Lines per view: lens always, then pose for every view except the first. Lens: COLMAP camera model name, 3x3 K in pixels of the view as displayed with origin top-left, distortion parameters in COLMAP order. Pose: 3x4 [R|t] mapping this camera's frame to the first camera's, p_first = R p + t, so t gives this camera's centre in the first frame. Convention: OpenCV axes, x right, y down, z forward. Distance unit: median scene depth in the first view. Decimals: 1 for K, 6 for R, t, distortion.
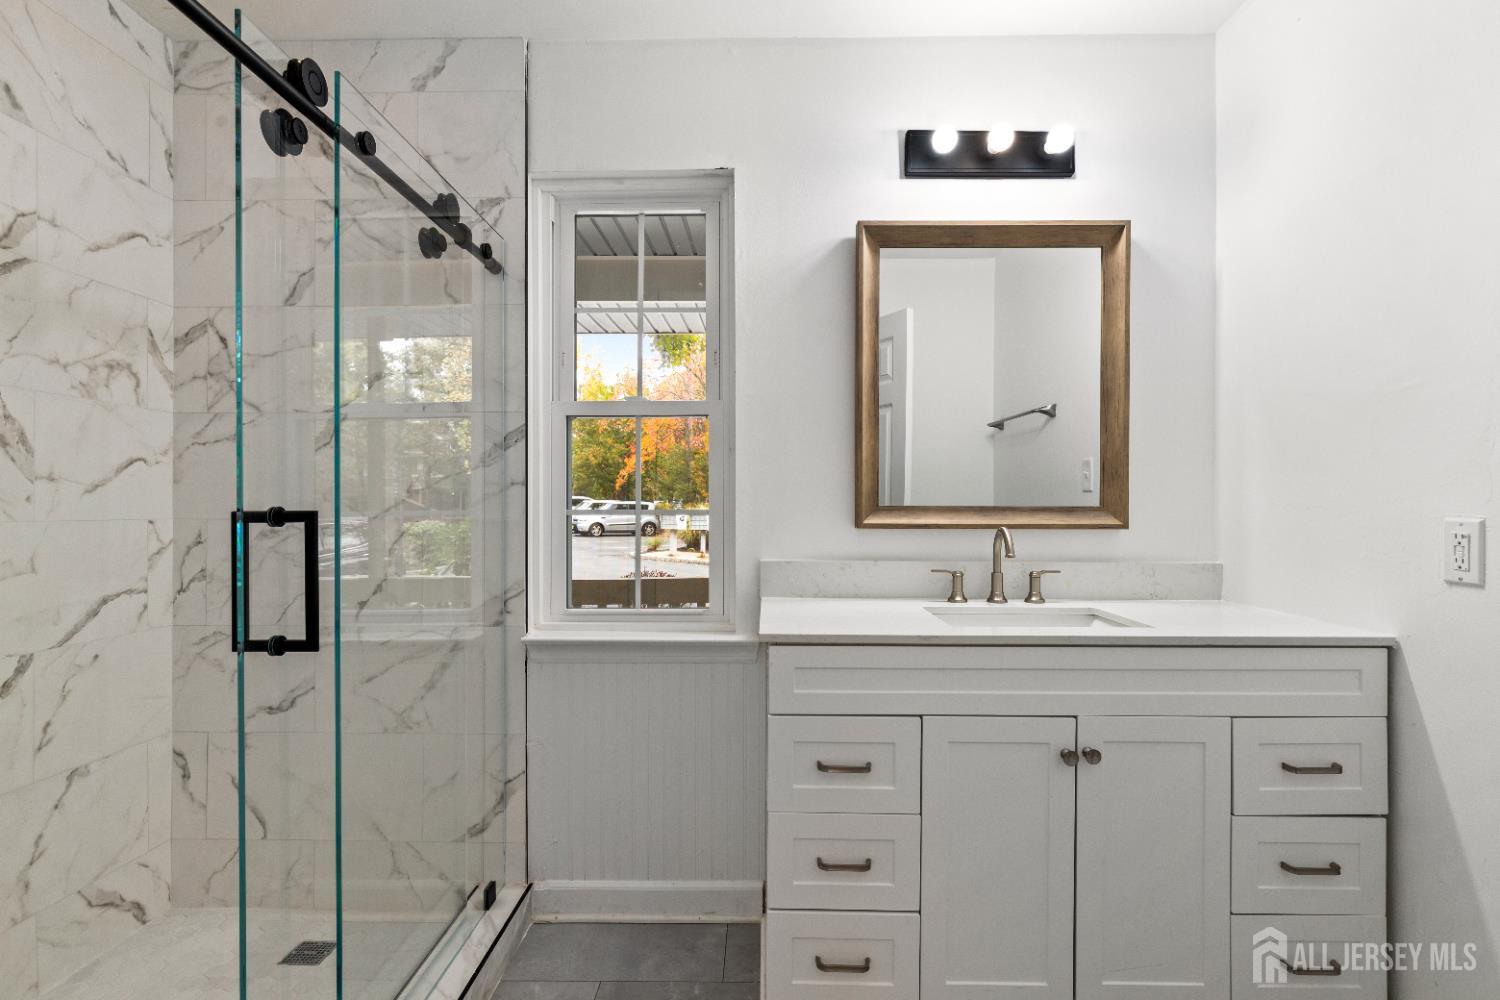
lens RADIAL K [[711.9, 0, 753.1], [0, 711.9, 501.4], [0, 0, 1]] dist [-0.002377, -0.001554]
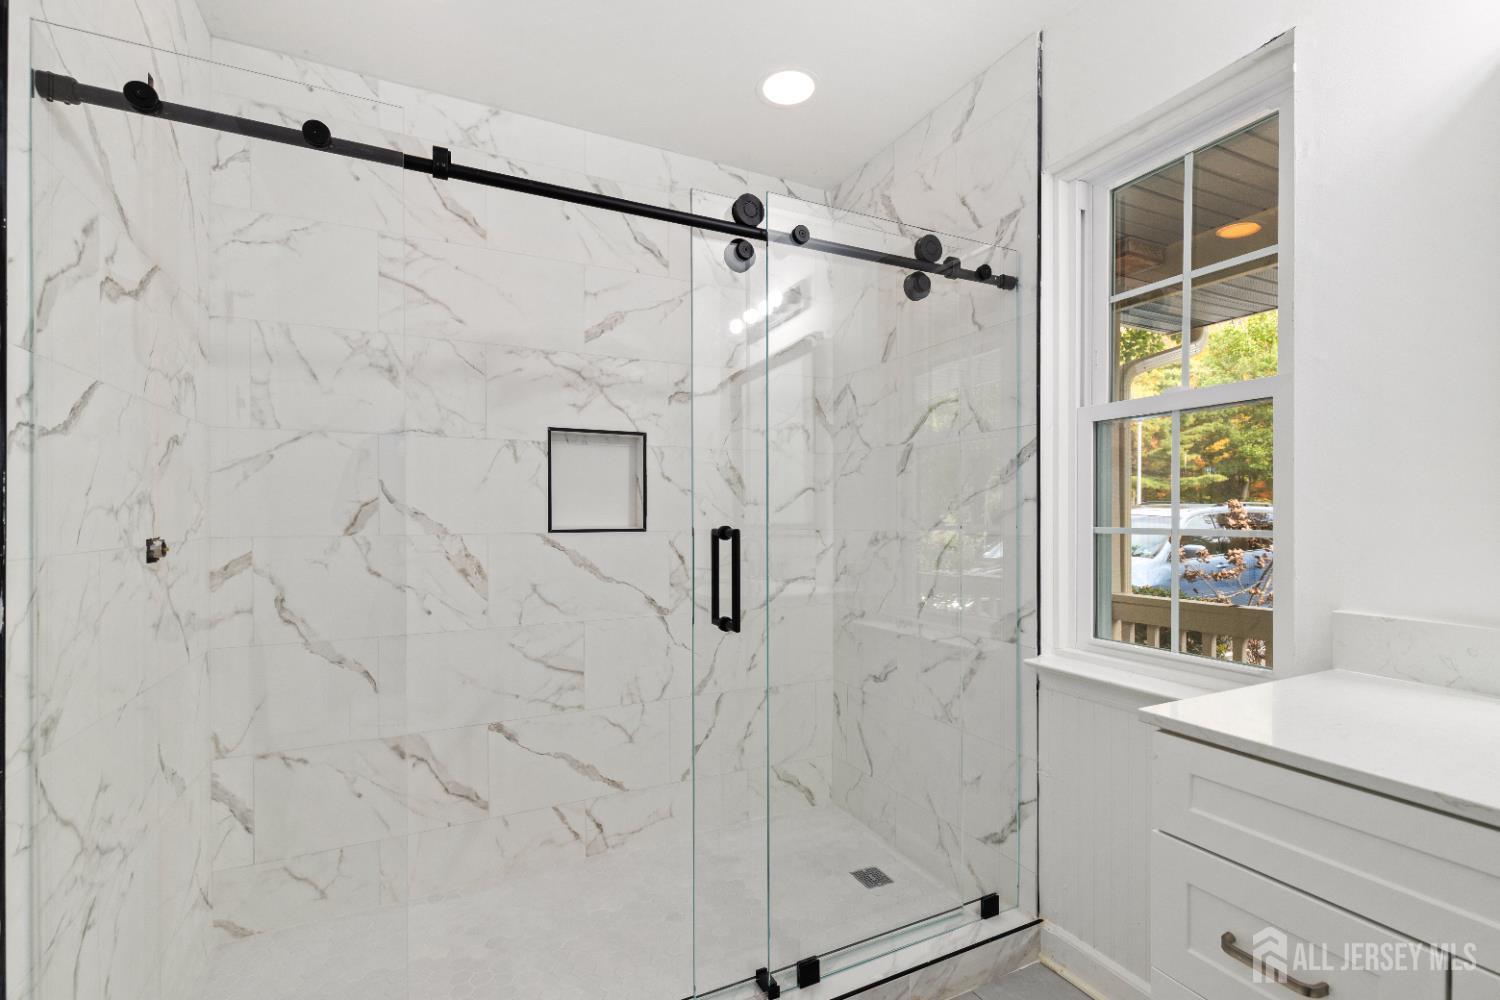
lens RADIAL K [[675.1, 0, 753.4], [0, 675.1, 515.2], [0, 0, 1]] dist [0.011194, -0.002291]
pose [[0.463946, 0.001840, -0.885862, 0.311604], [0.007052, 0.999958, 0.005770, -0.012230], [0.885836, -0.008924, 0.463913, 0.240034]]
